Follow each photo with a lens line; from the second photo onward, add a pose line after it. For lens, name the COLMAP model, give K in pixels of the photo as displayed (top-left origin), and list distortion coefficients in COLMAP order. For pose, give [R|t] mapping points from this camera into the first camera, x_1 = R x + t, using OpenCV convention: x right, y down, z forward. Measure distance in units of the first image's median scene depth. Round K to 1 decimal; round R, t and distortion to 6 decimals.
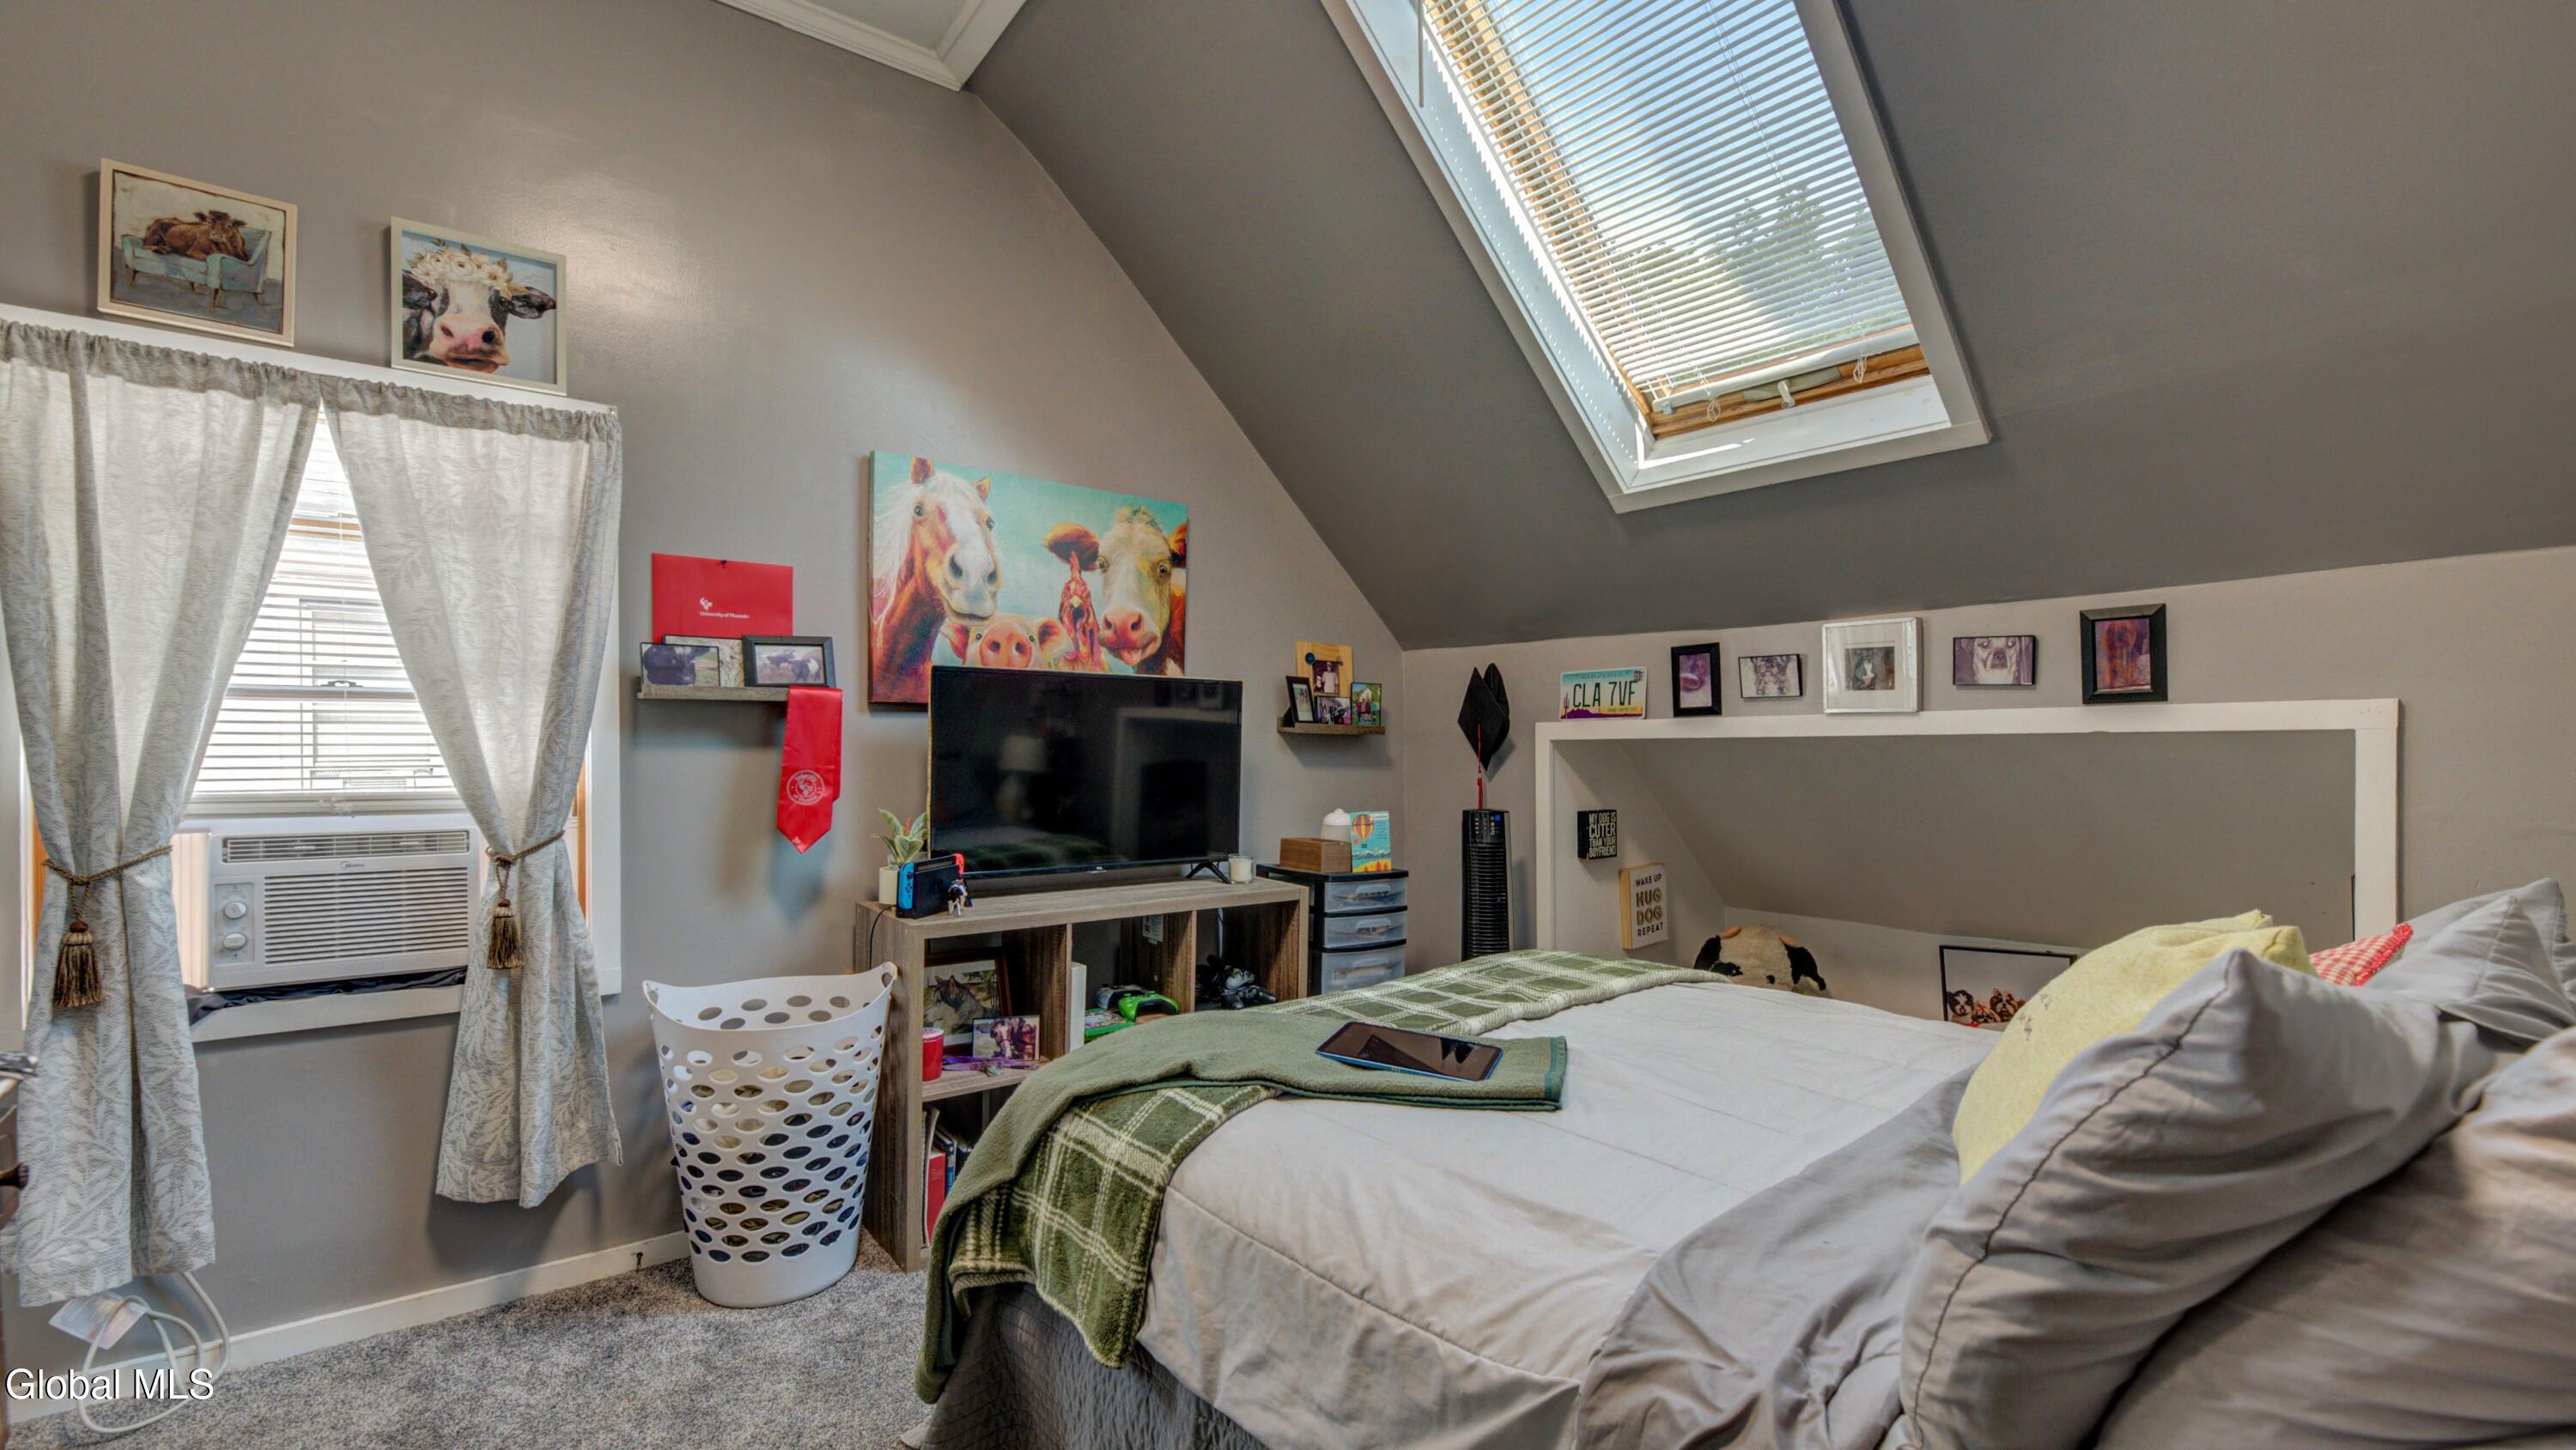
lens RADIAL K [[1077.7, 0, 1298.7], [0, 1077.7, 749.7], [0, 0, 1]] dist [-0.004830, -0.001152]
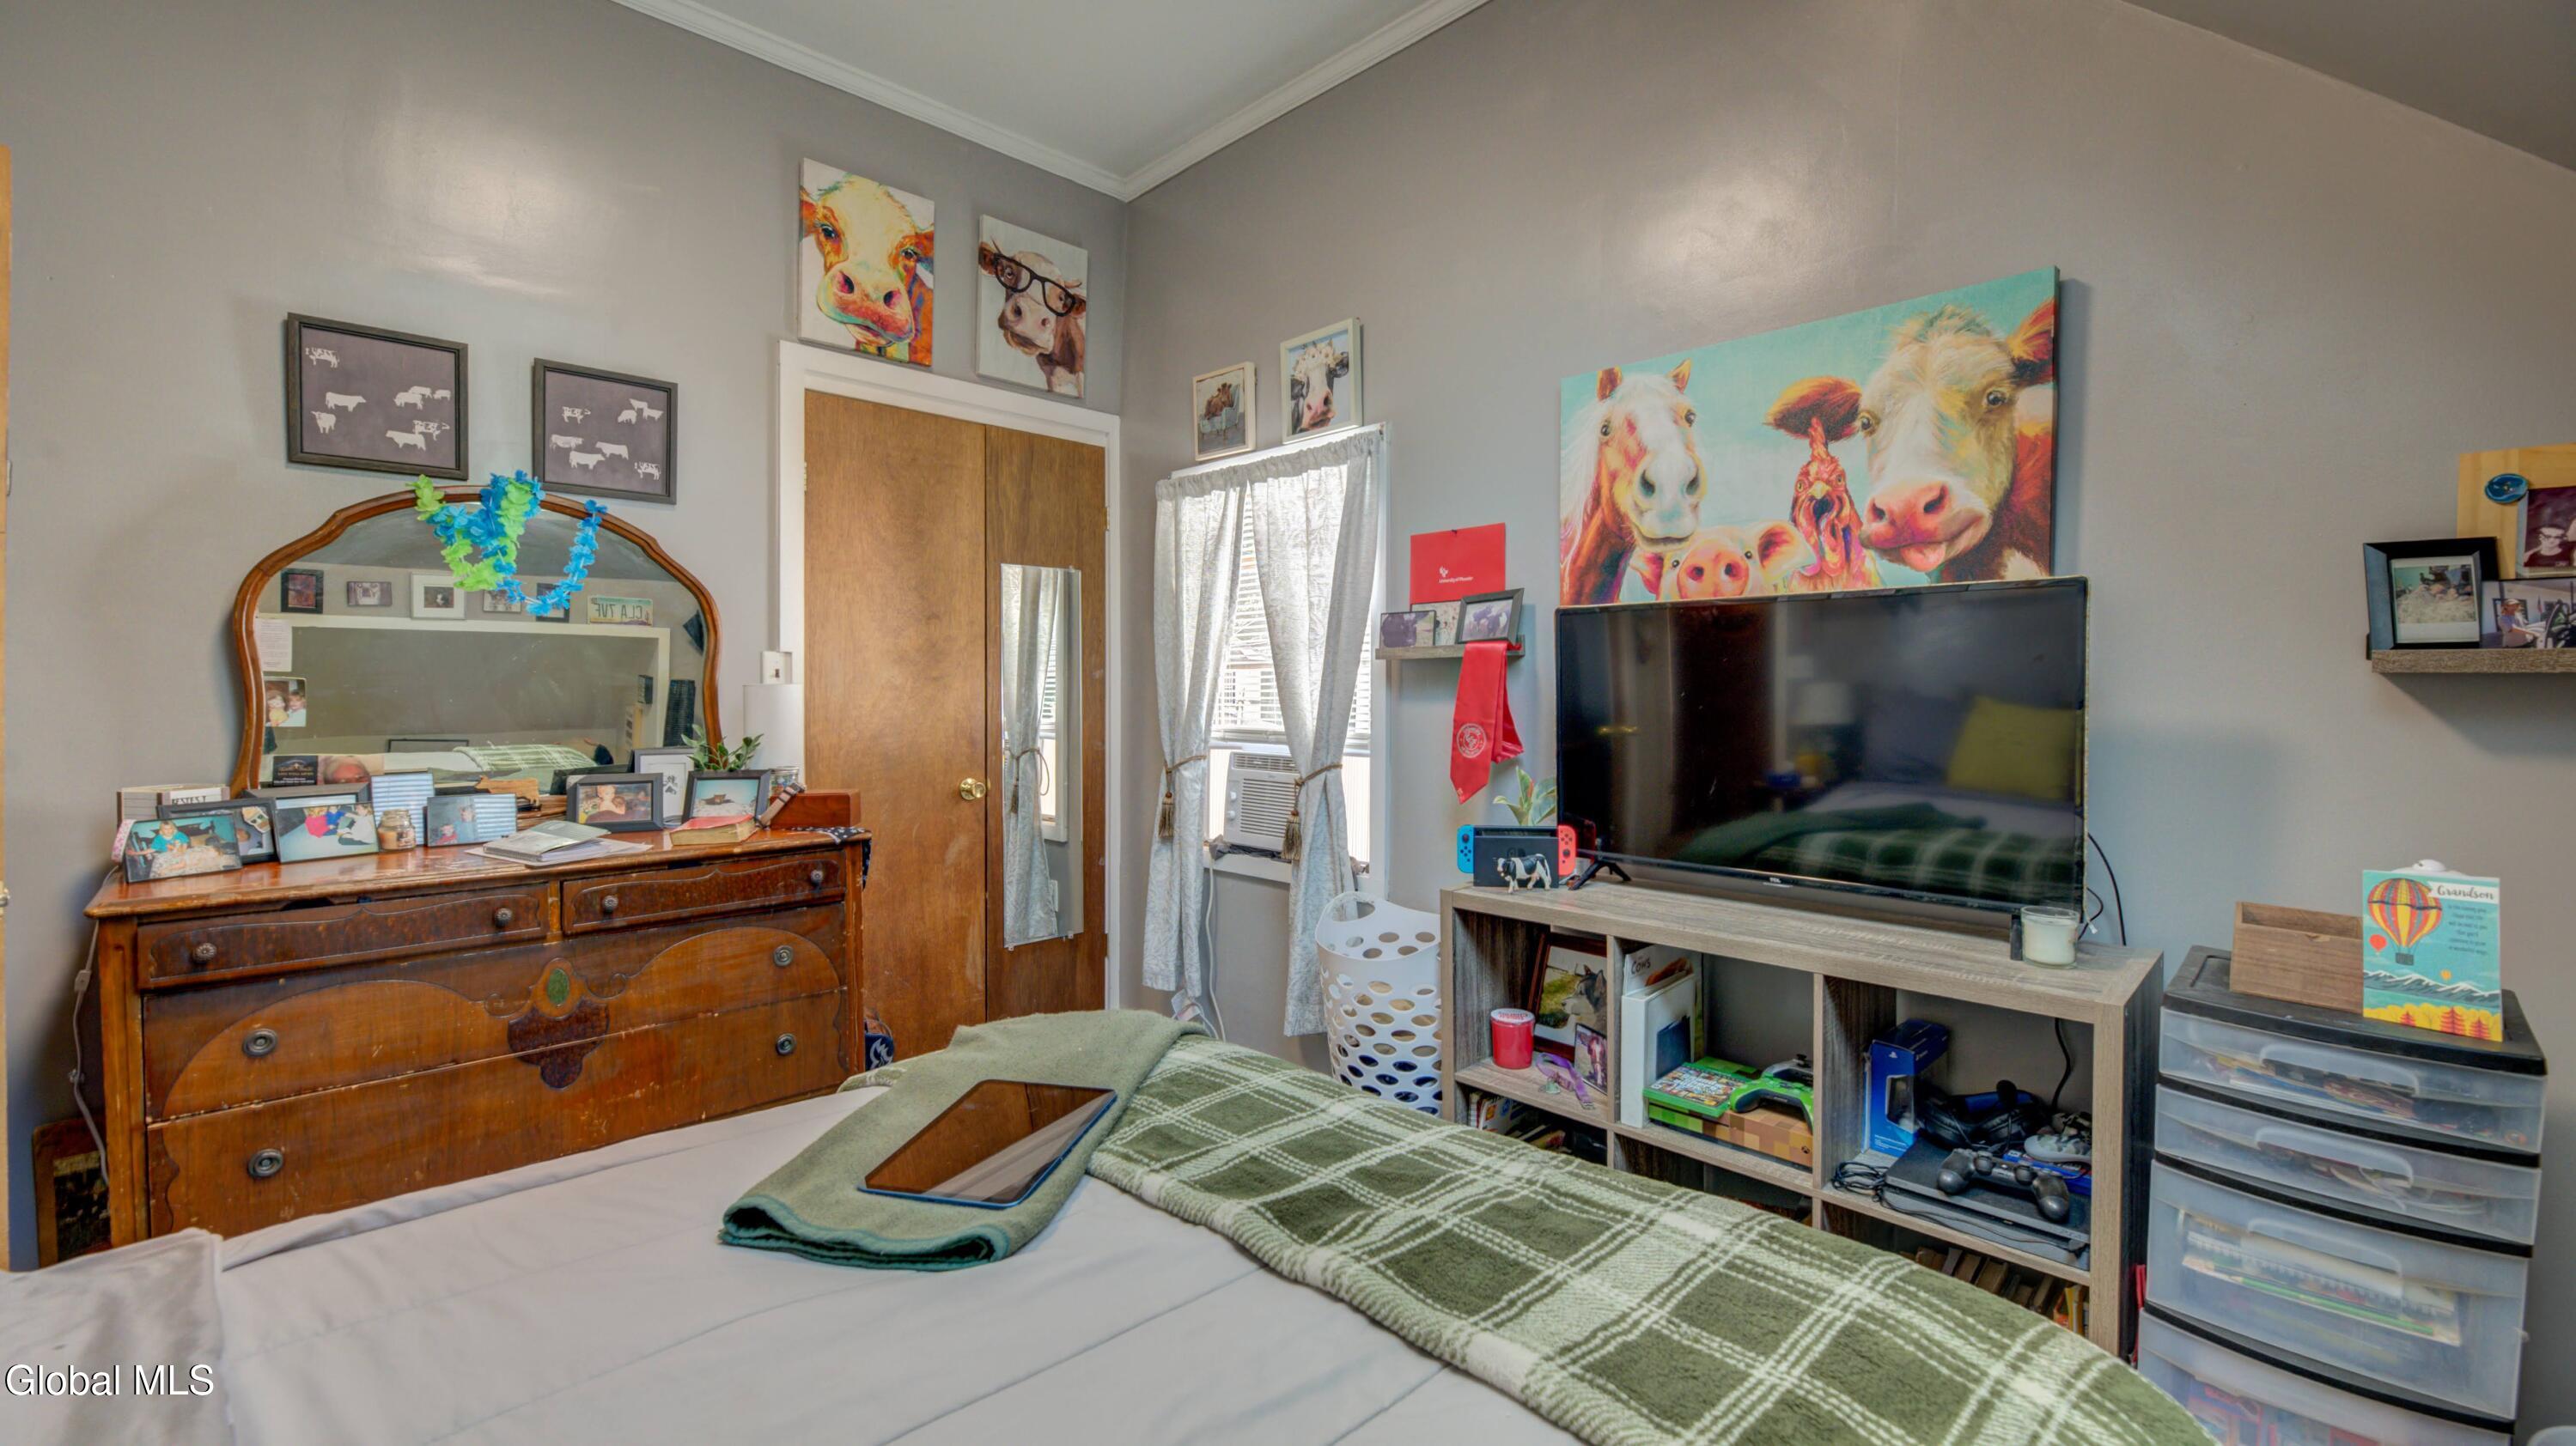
lens RADIAL K [[1077.6, 0, 1303.2], [0, 1077.6, 700.5], [0, 0, 1]] dist [-0.004830, -0.001152]
pose [[0.094094, 0.005358, -0.995549, 0.475343], [-0.002544, 0.999984, 0.005142, -0.006881], [0.995560, 0.002049, 0.094106, 0.652451]]
